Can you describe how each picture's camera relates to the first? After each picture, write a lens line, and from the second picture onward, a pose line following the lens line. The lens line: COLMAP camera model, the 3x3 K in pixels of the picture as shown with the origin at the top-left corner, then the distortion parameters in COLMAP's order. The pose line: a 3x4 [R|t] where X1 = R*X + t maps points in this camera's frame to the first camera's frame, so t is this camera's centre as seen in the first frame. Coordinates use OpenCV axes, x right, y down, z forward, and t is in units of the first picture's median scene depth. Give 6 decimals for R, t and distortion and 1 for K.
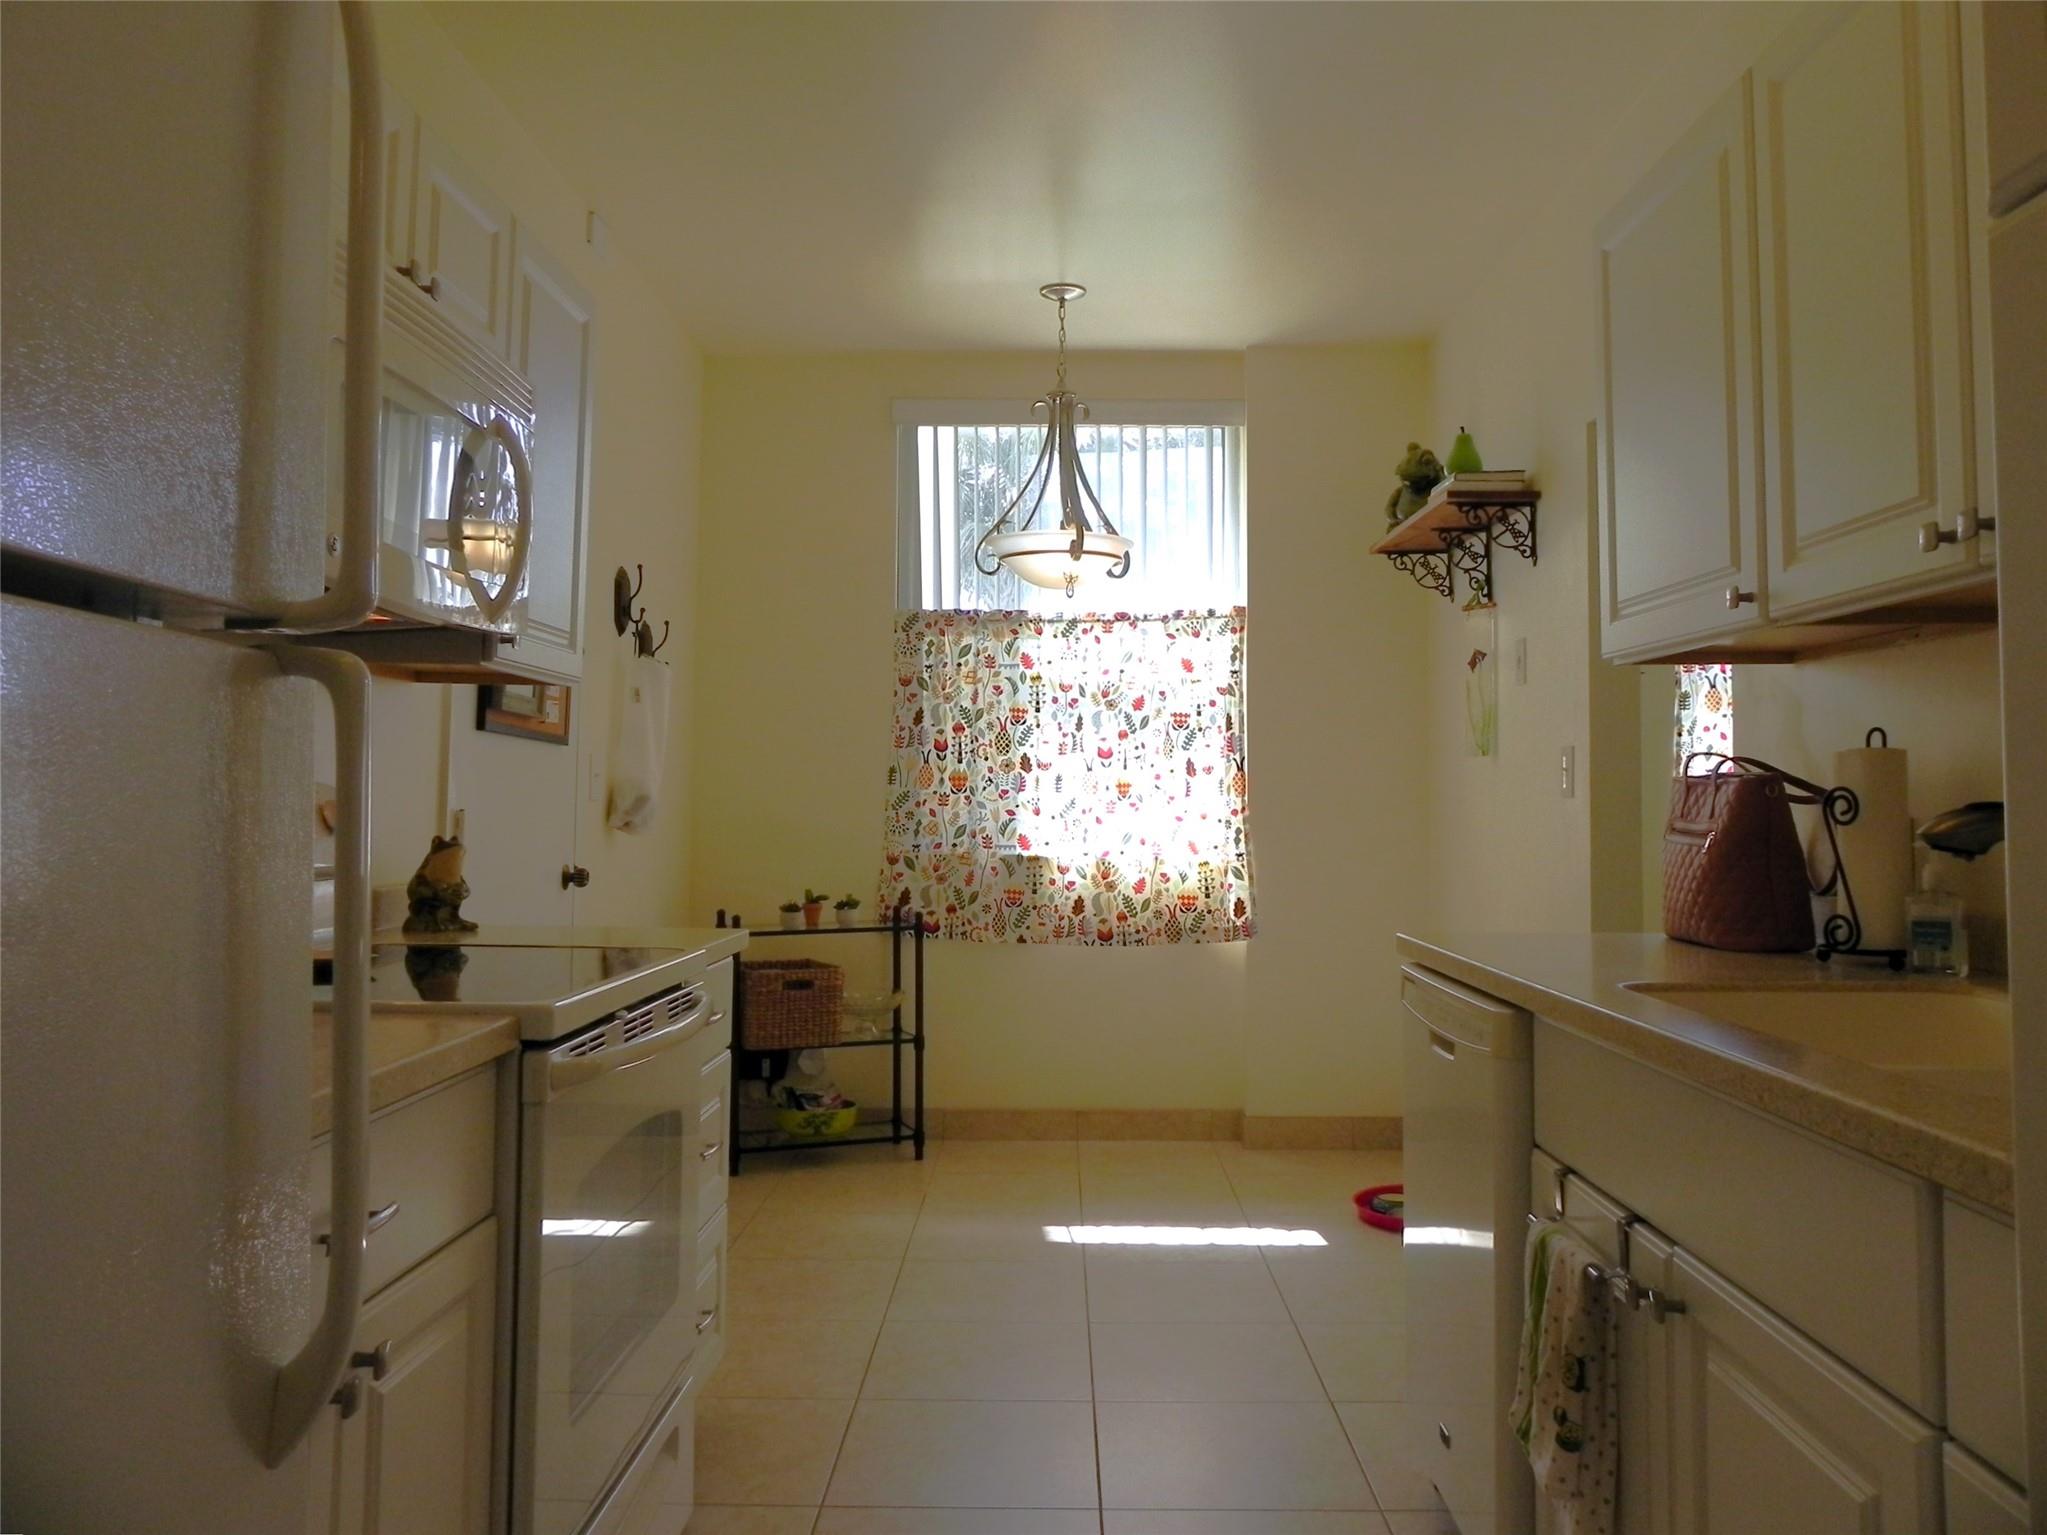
lens RADIAL K [[1496.6, 0, 1046.6], [0, 1496.6, 737.3], [0, 0, 1]] dist [-0.041810, 0.024373]
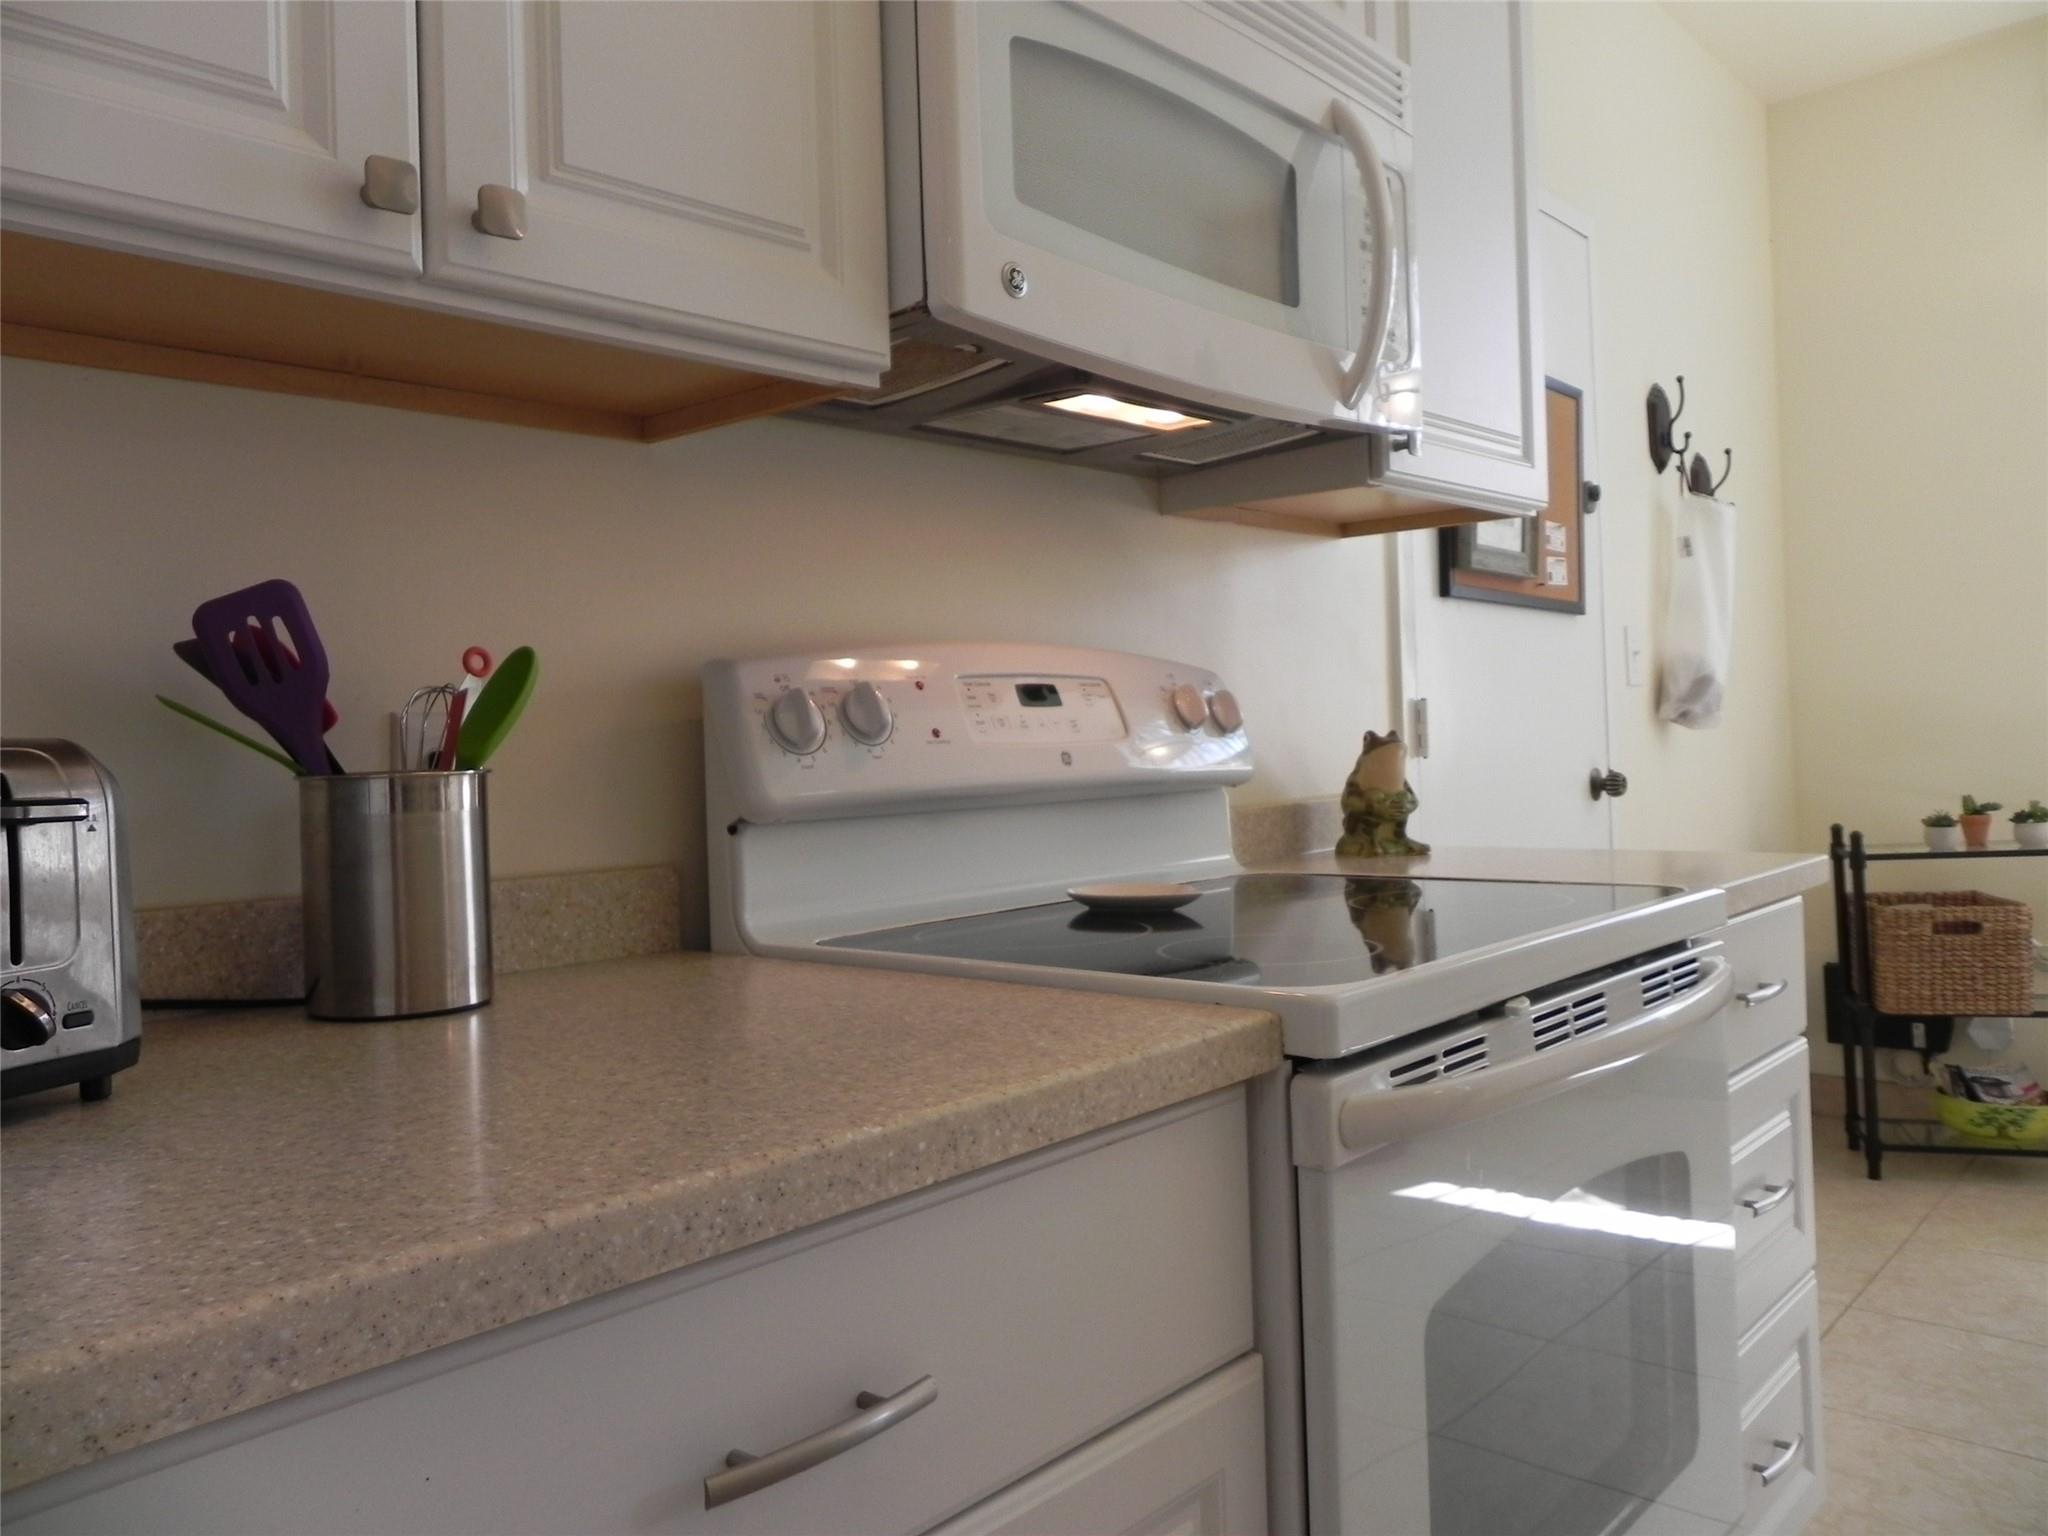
lens RADIAL K [[1540.2, 0, 1029.7], [0, 1540.2, 713.3], [0, 0, 1]] dist [-0.047451, 0.042574]
pose [[0.747164, -0.050347, -0.662730, -0.008332], [0.078467, 0.996835, 0.012736, 0.016773], [0.659992, -0.061519, 0.748750, 0.147739]]
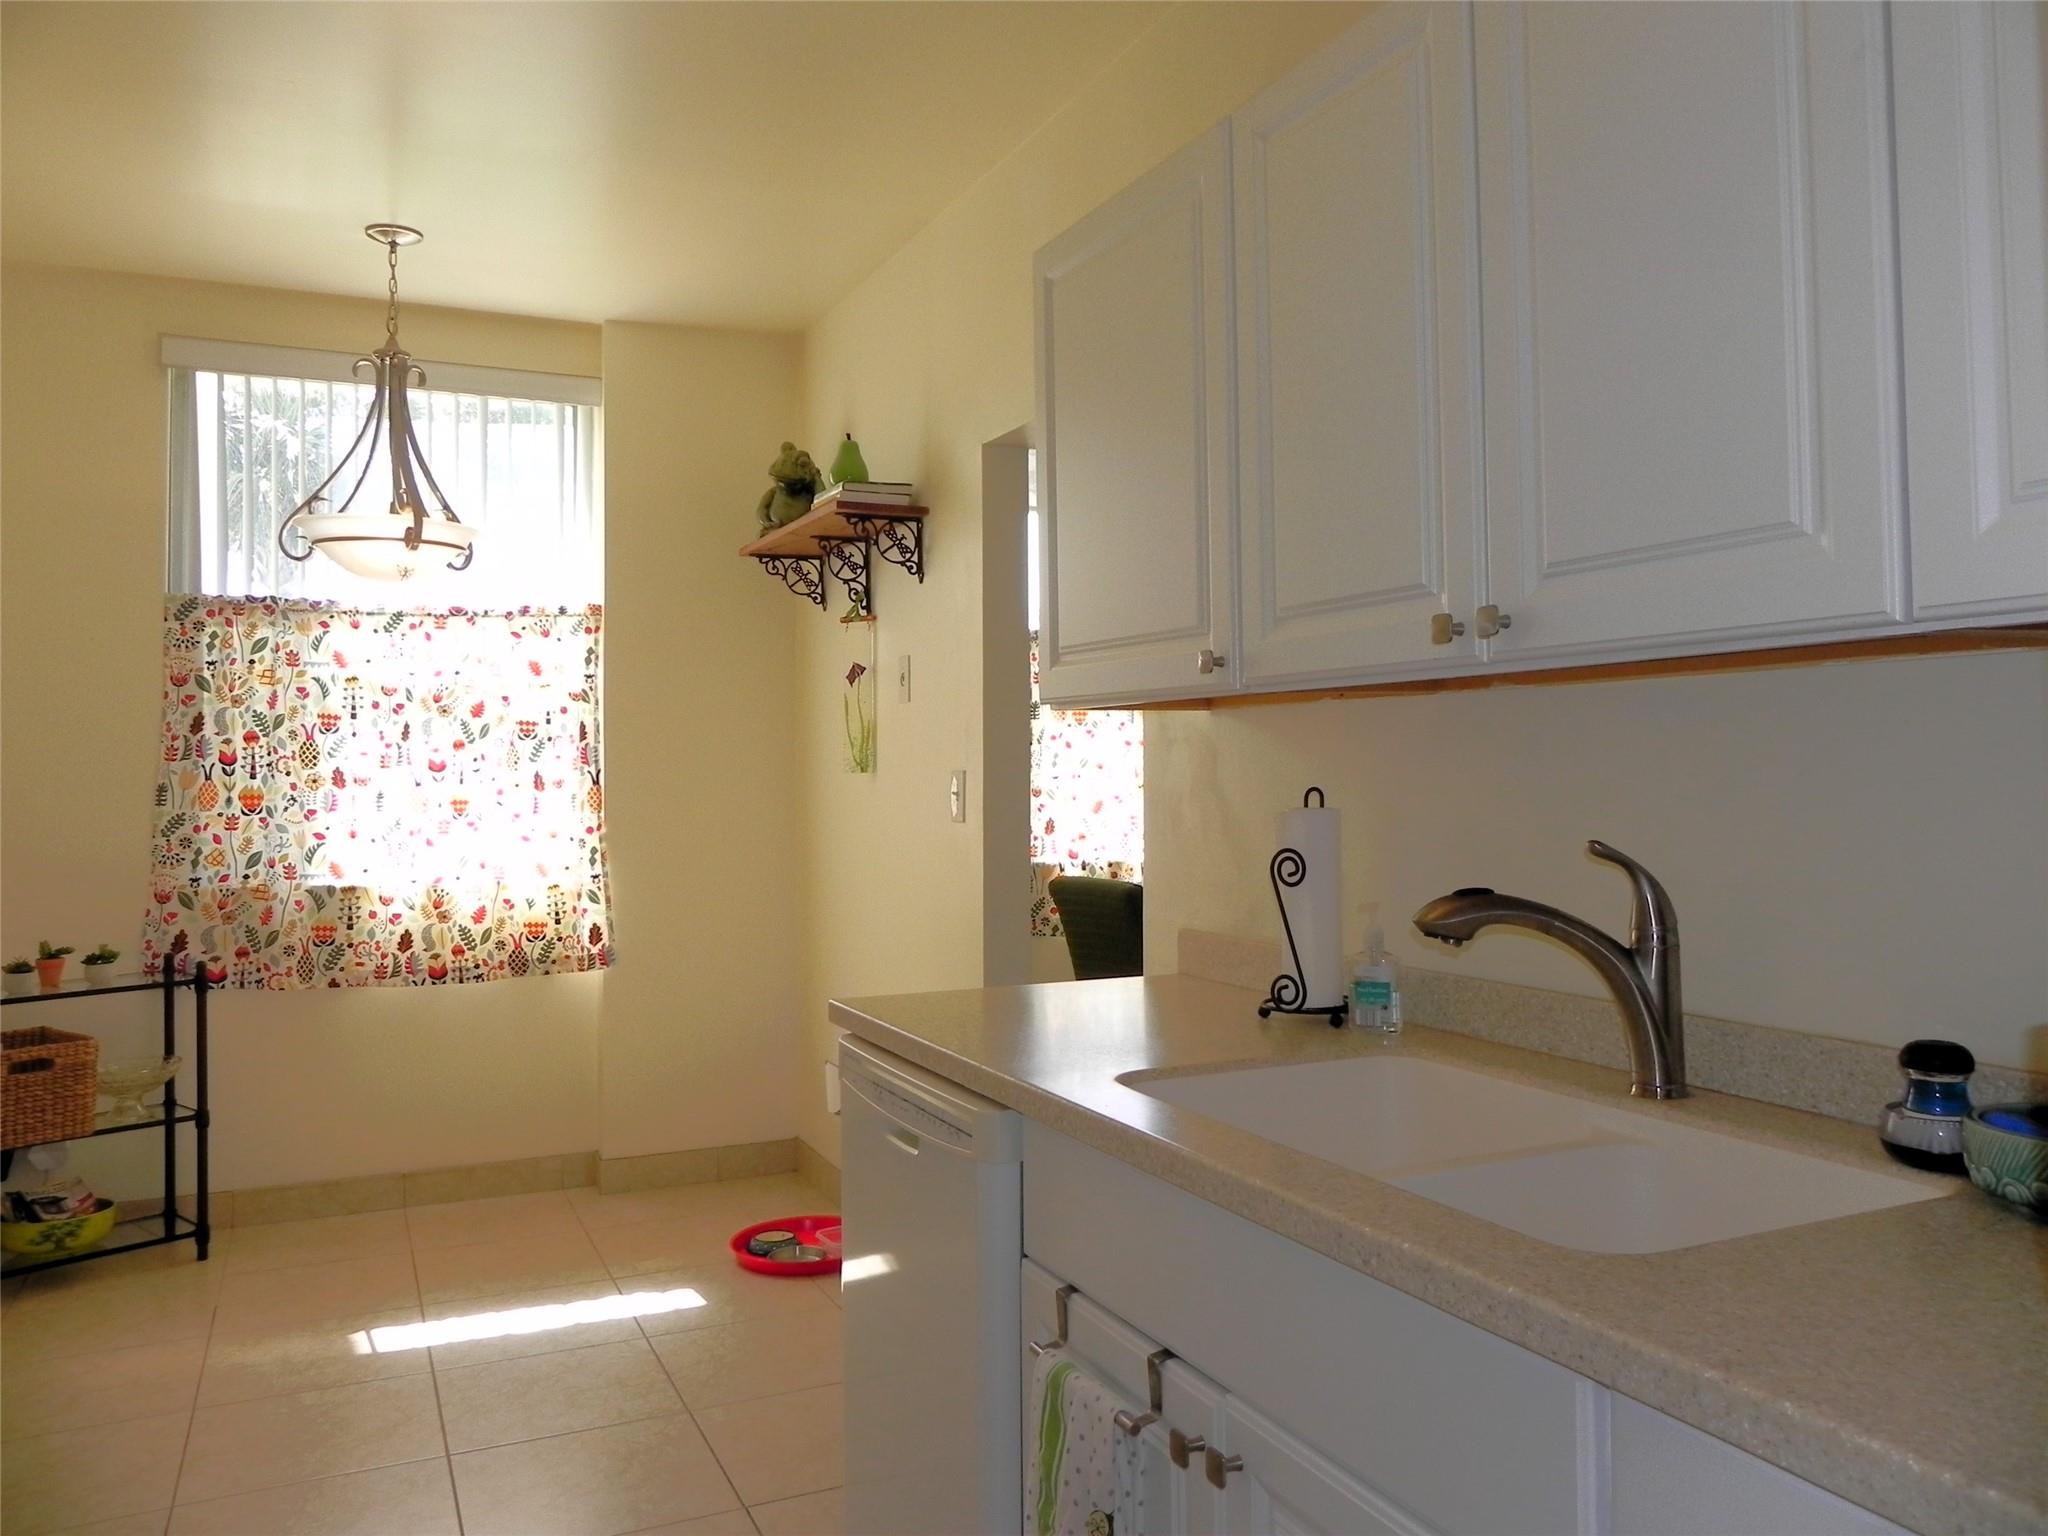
lens RADIAL K [[1497.3, 0, 1047.1], [0, 1497.3, 737.8], [0, 0, 1]] dist [-0.041810, 0.024373]
pose [[0.899344, 0.000003, 0.437242, -0.021104], [-0.006423, 0.999892, 0.013204, -0.019924], [-0.437195, -0.014683, 0.899247, 0.057321]]
